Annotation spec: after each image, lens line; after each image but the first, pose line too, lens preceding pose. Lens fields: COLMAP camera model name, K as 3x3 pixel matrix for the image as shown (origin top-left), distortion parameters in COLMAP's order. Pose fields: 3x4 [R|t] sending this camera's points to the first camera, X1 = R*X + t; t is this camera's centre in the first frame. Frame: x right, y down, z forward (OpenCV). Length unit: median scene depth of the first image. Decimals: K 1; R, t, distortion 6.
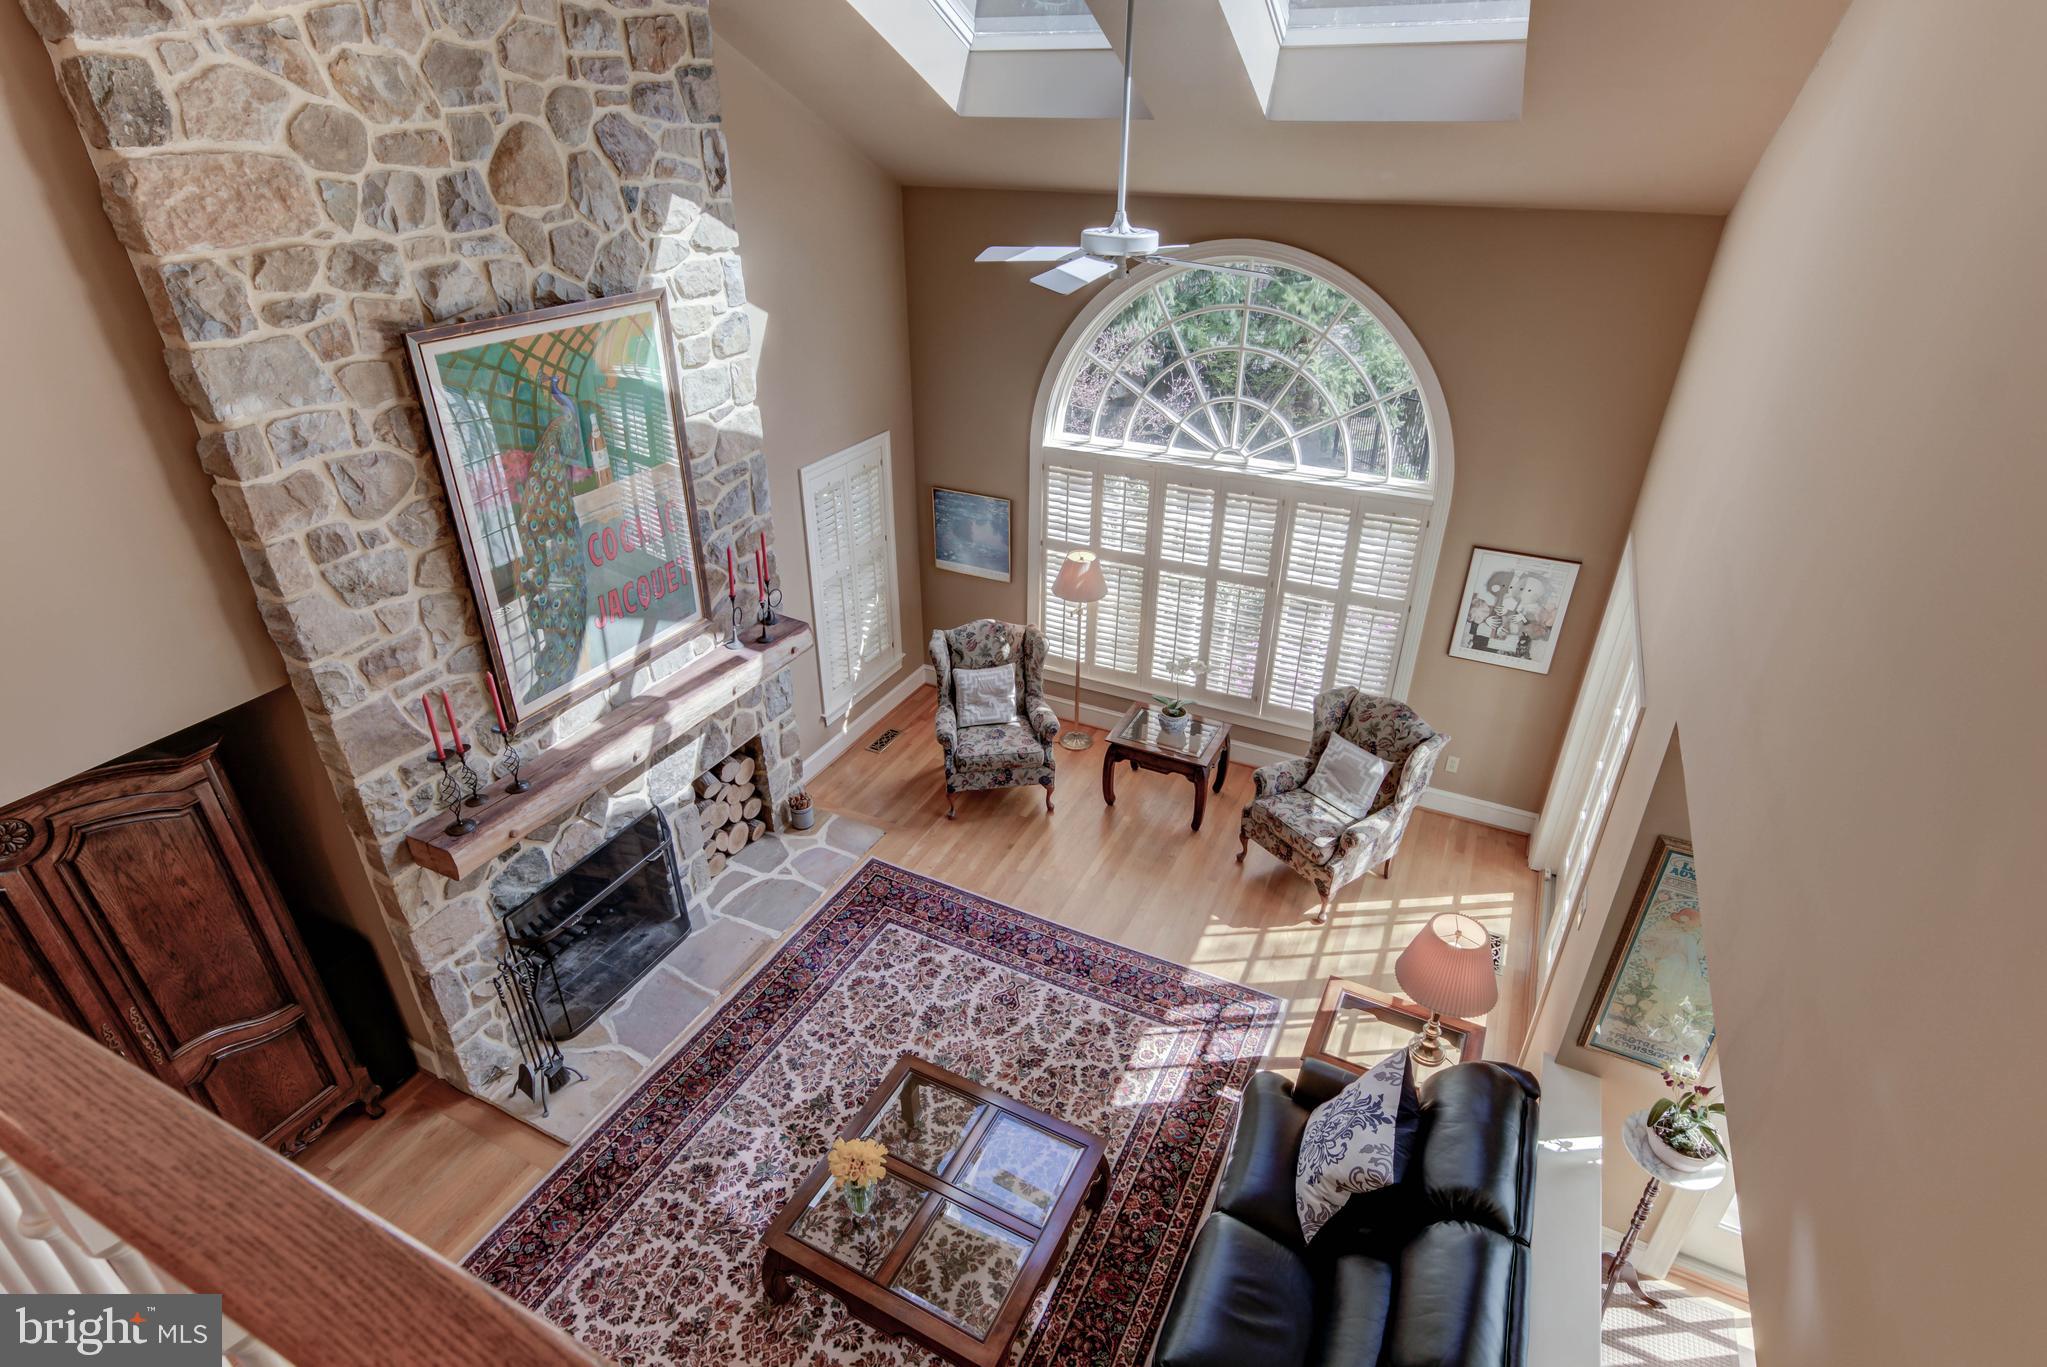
lens RADIAL K [[1026.1, 0, 1024.7], [0, 1026.1, 689.8], [0, 0, 1]] dist [0.026569, -0.011791]
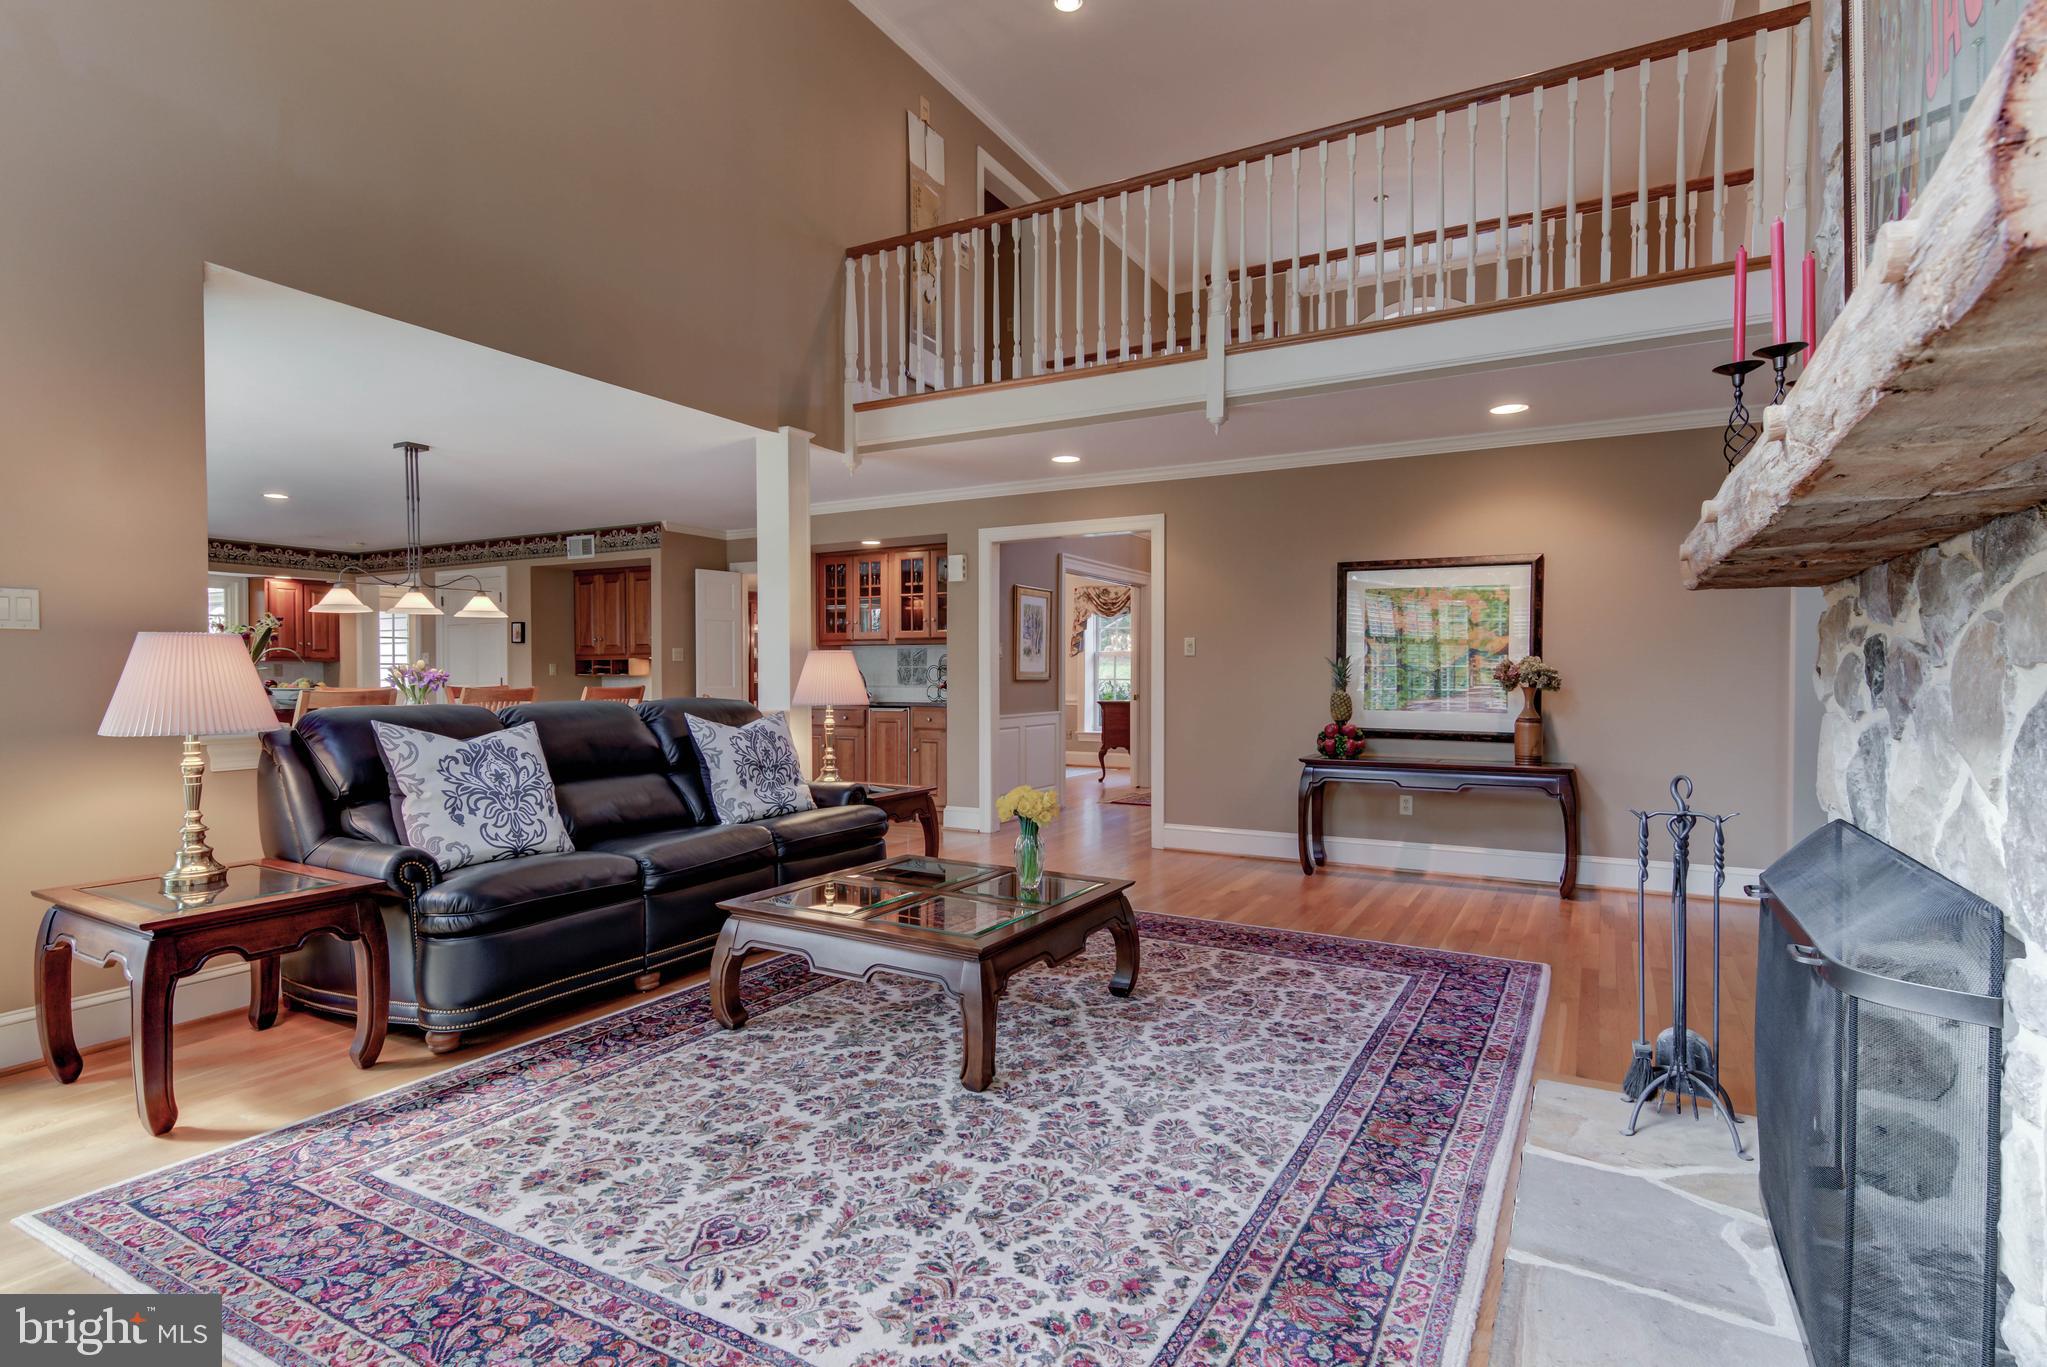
lens RADIAL K [[1026.1, 0, 1024.7], [0, 1026.1, 689.8], [0, 0, 1]] dist [0.026569, -0.011791]
pose [[-0.998607, -0.006686, 0.052334, -0.150819], [0.020515, 0.864671, 0.501920, -0.064140], [-0.048608, 0.502295, -0.863329, 1.272010]]
